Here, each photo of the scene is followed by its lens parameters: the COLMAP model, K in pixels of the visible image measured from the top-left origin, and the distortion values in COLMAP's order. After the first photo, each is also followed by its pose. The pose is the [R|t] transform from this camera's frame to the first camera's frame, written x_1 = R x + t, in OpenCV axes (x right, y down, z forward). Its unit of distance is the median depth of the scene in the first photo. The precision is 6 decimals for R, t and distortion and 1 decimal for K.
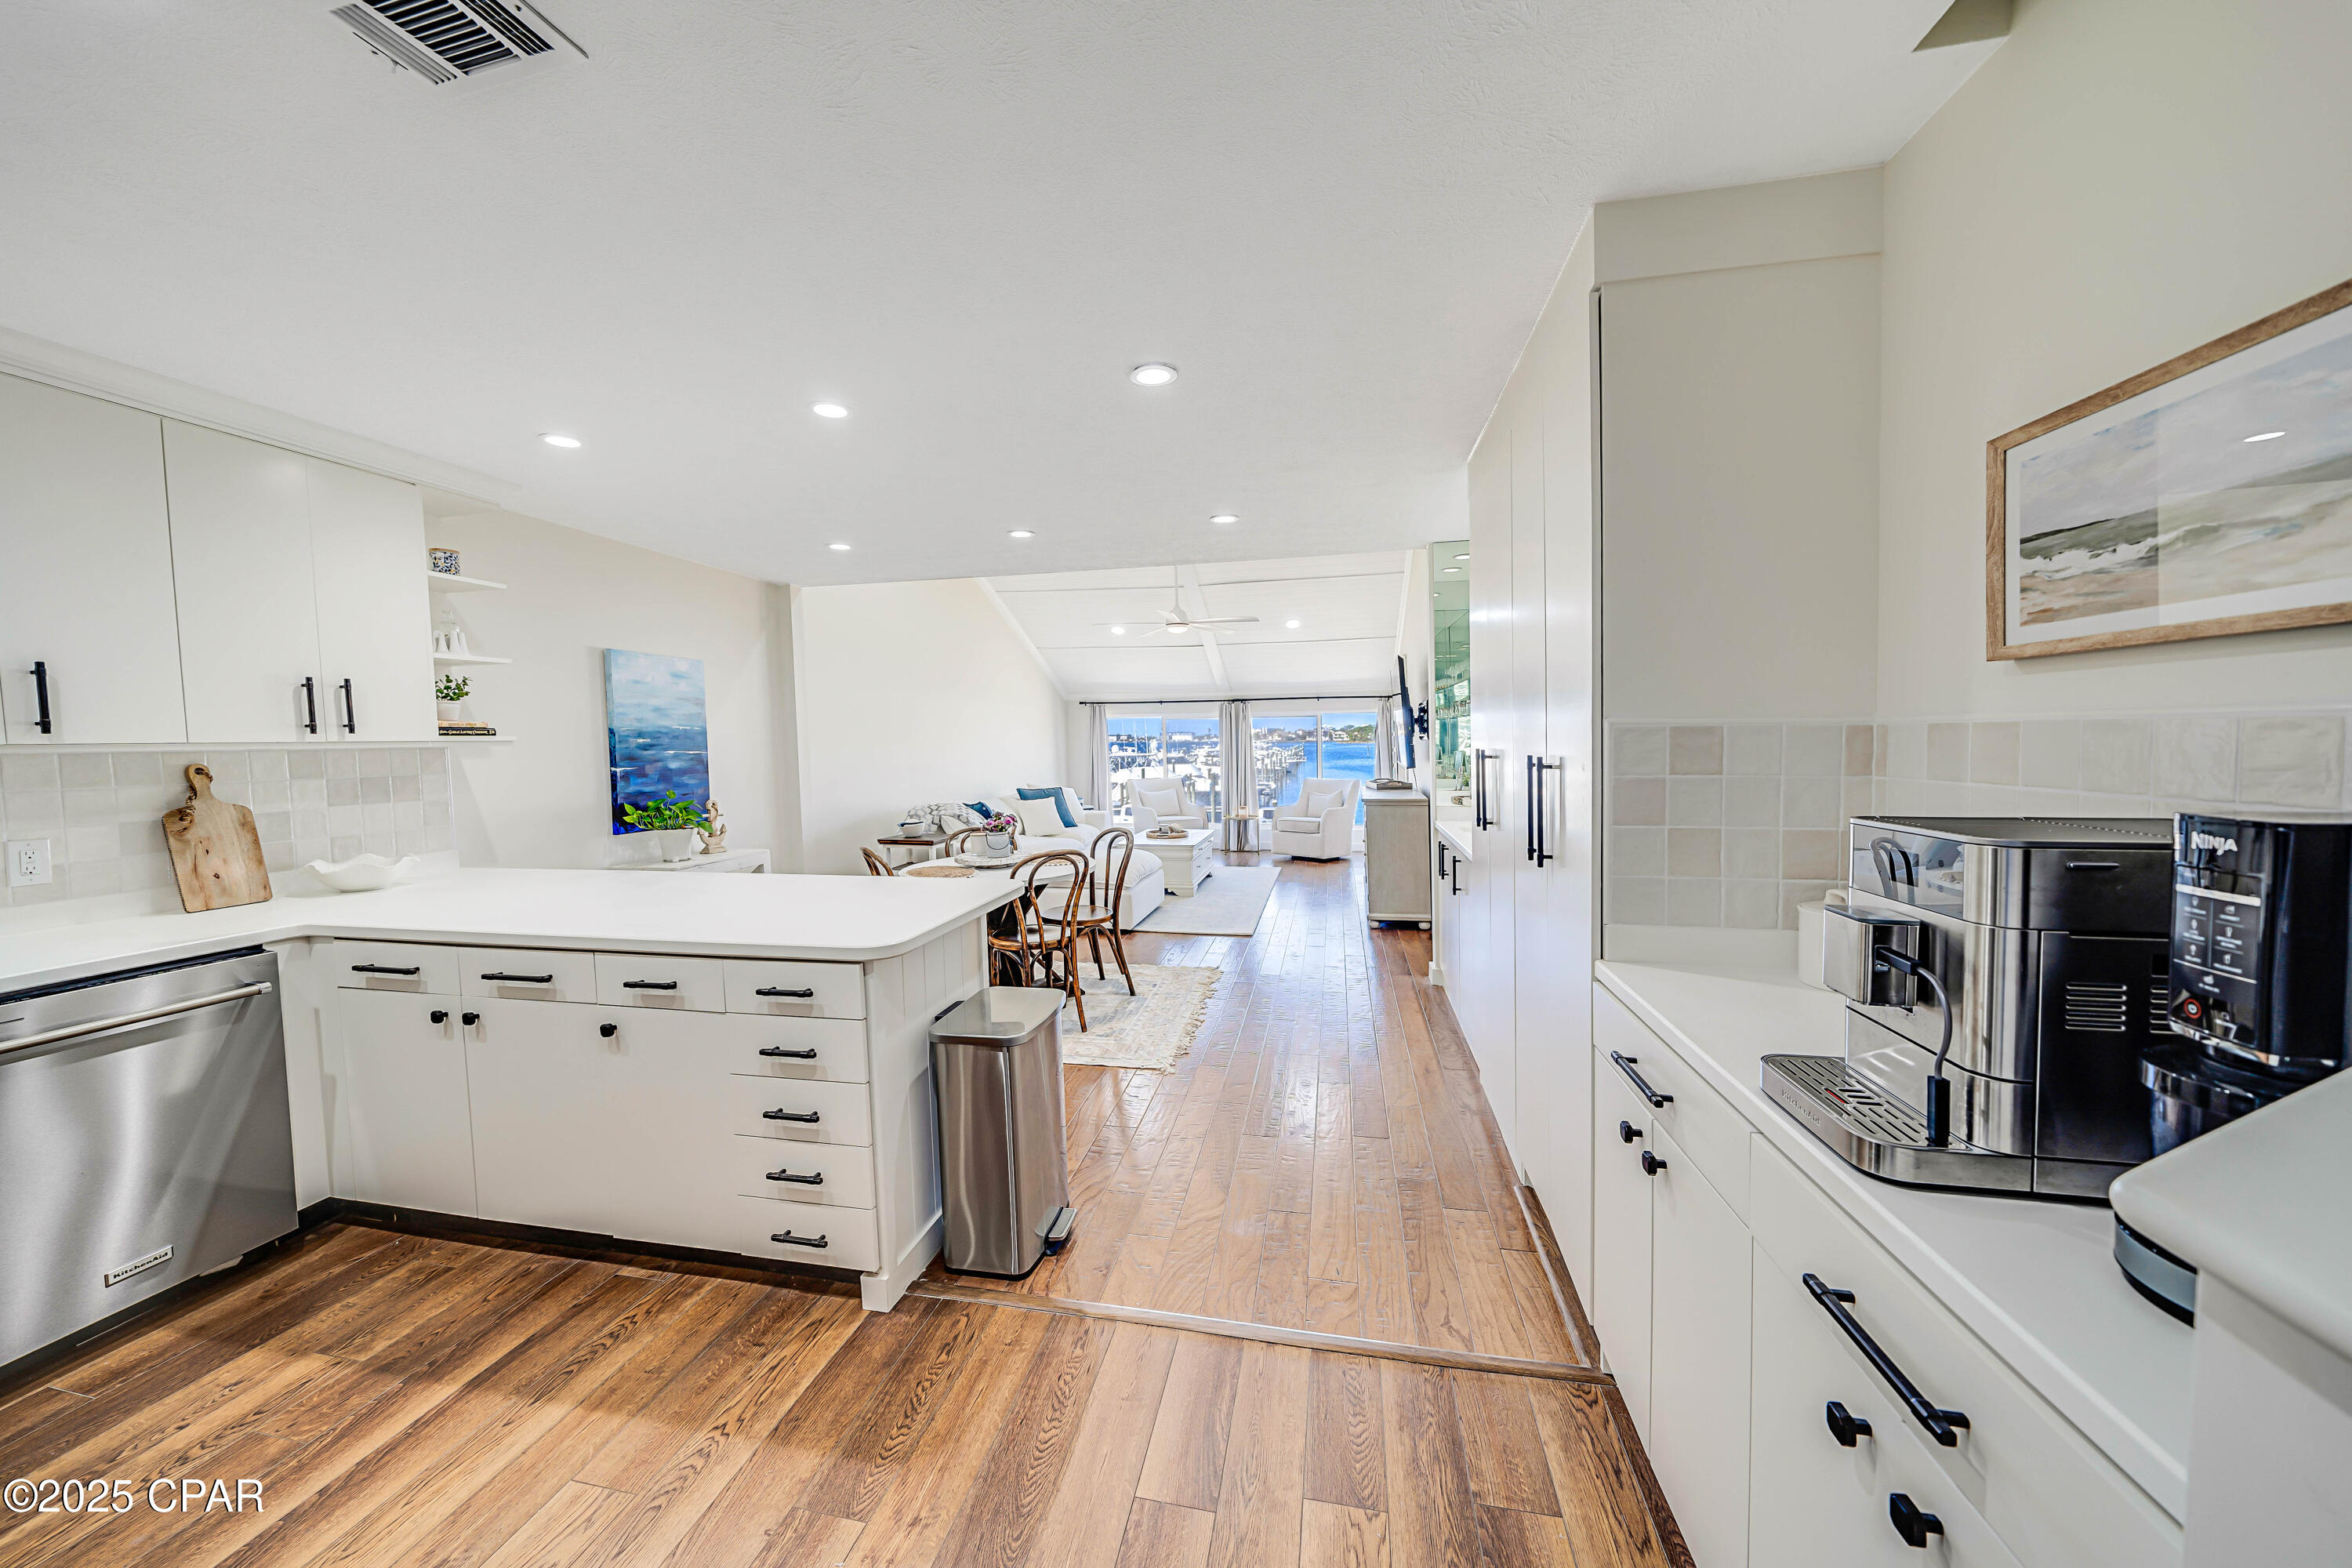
lens RADIAL K [[819.6, 0, 1161.8], [0, 819.6, 785.1], [0, 0, 1]] dist [-0.003526, 0.000333]
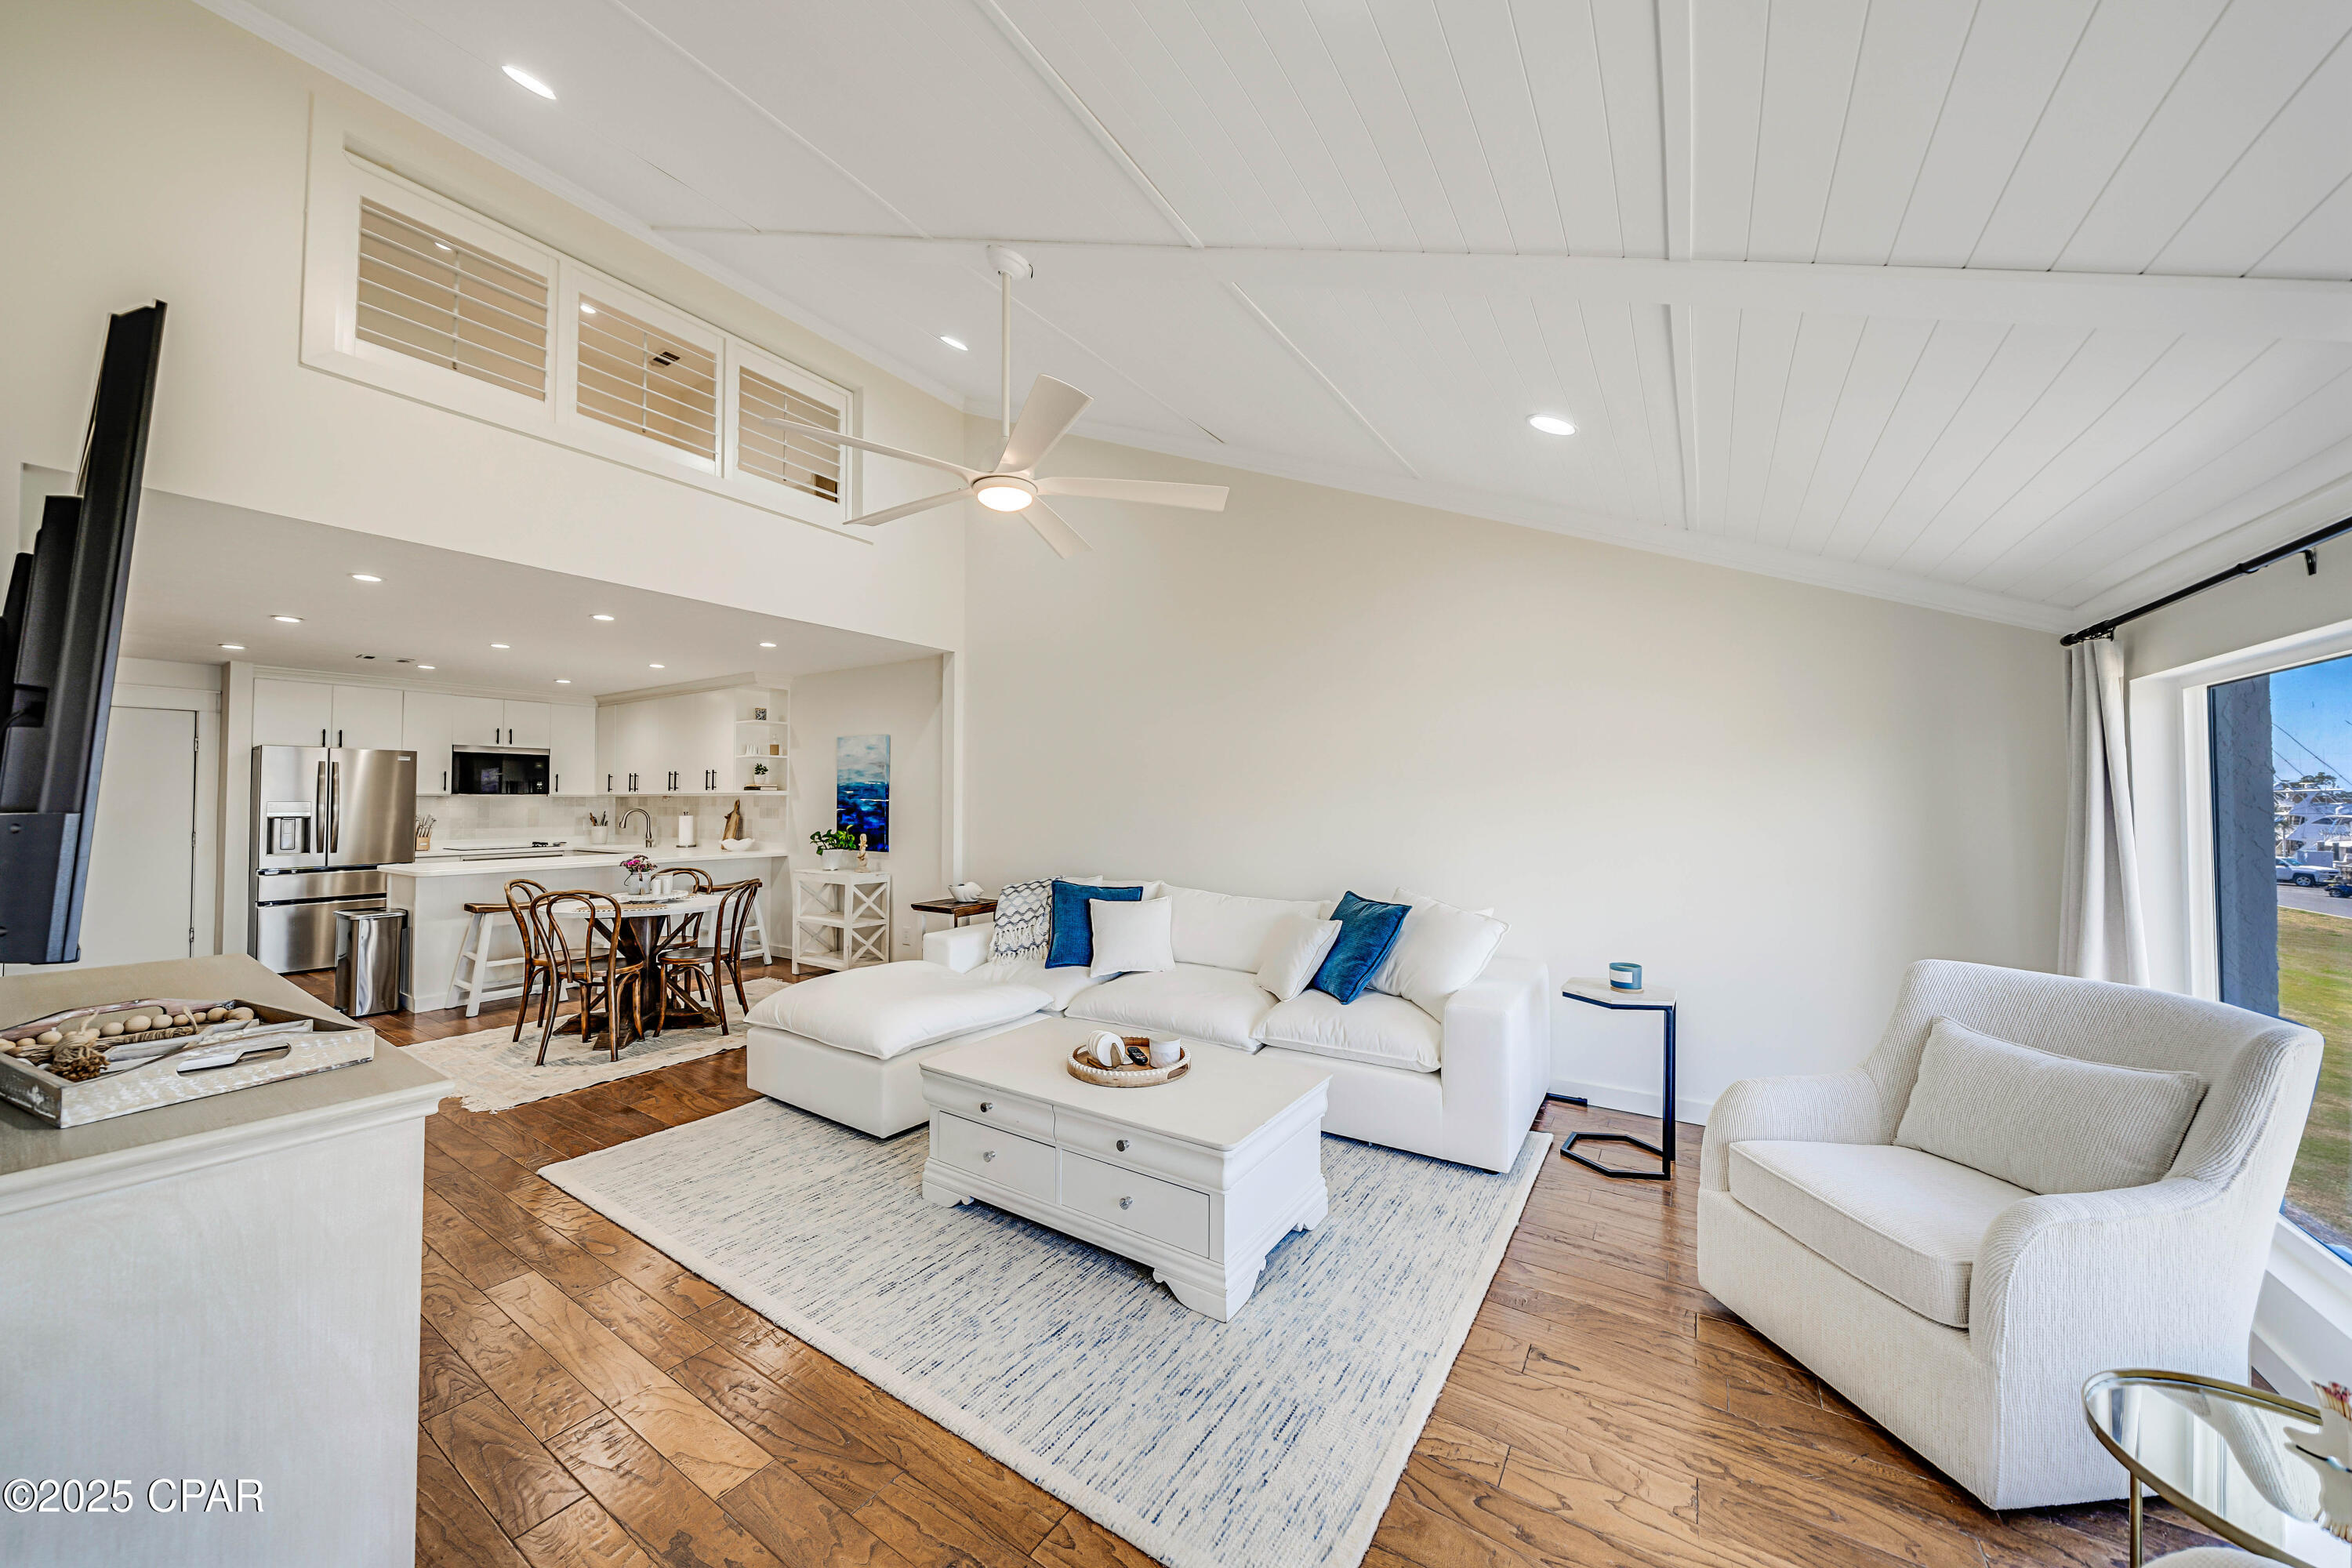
lens RADIAL K [[822.8, 0, 1164.4], [0, 822.8, 780.7], [0, 0, 1]] dist [-0.000408, -0.000113]
pose [[-0.374657, -0.006181, -0.927143, 0.946857], [-0.045102, 0.998915, 0.011566, -0.187905], [0.926066, 0.046149, -0.374529, 3.317046]]
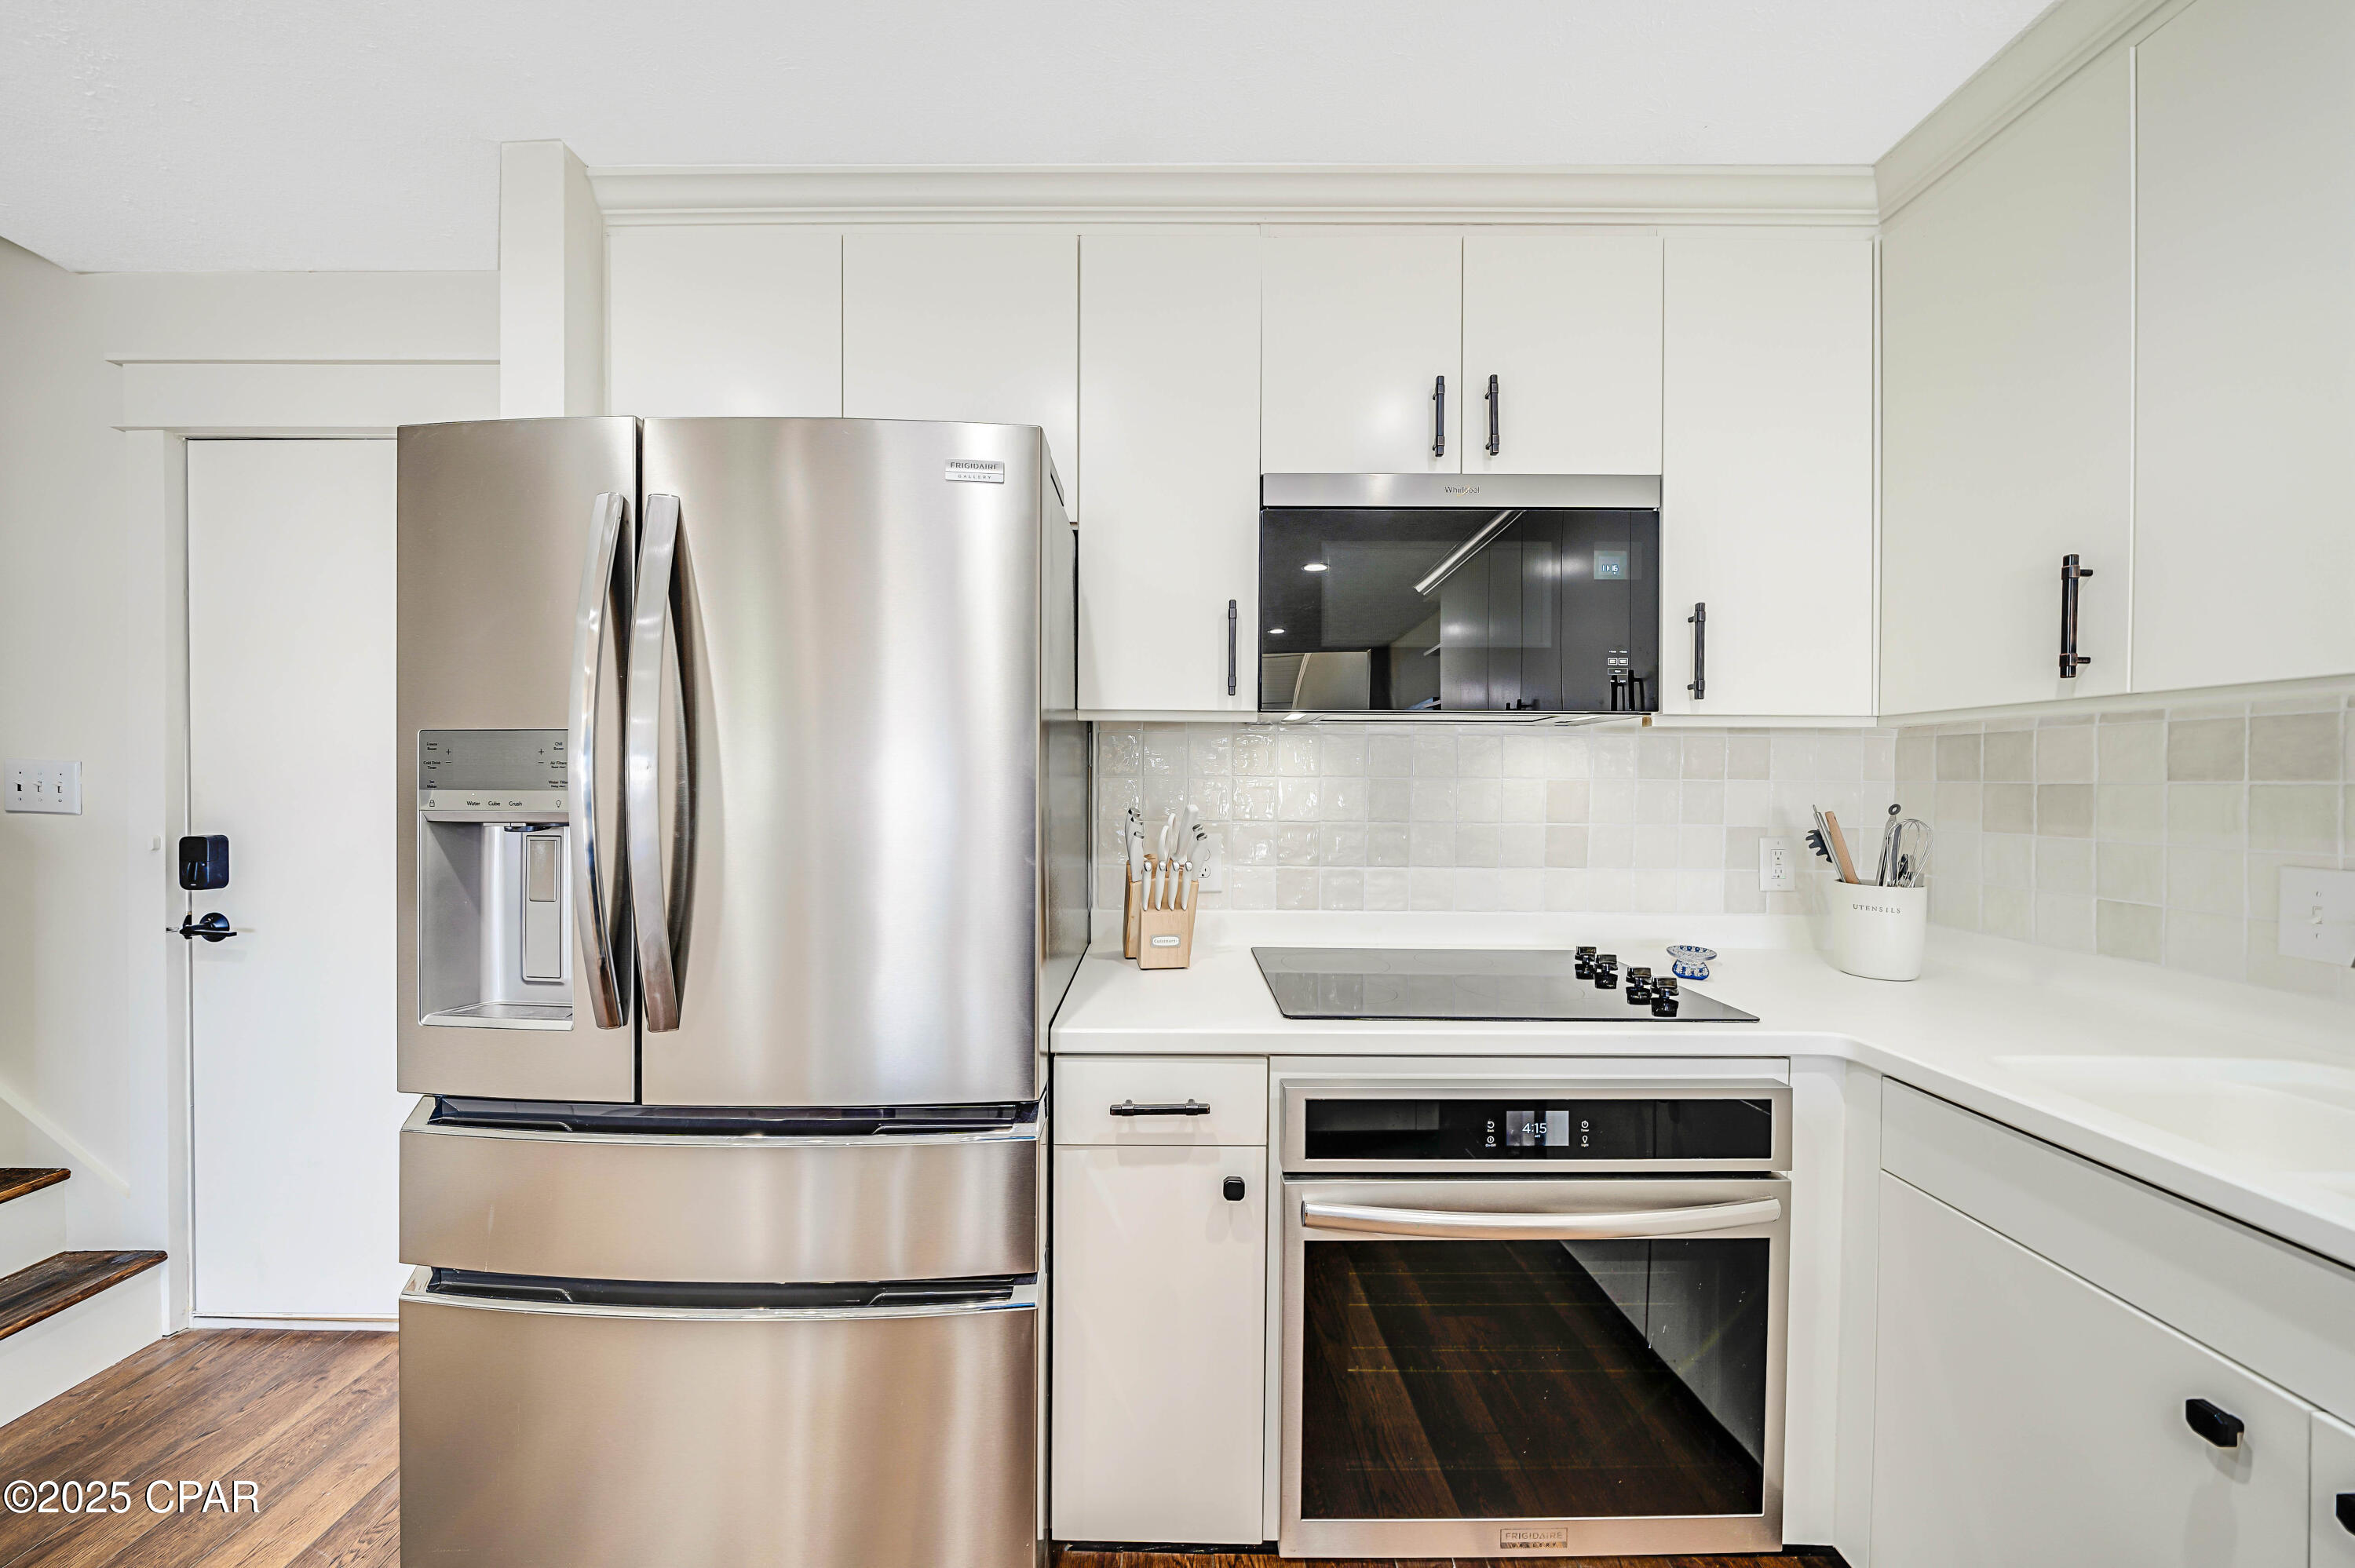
lens RADIAL K [[811.9, 0, 1163.4], [0, 811.9, 785.0], [0, 0, 1]] dist [-0.003579, 0.000010]
pose [[-0.979520, 0.010587, -0.201069, -0.548353], [-0.002828, 0.997795, 0.066313, 0.011789], [0.201328, 0.065524, -0.977330, 0.593475]]
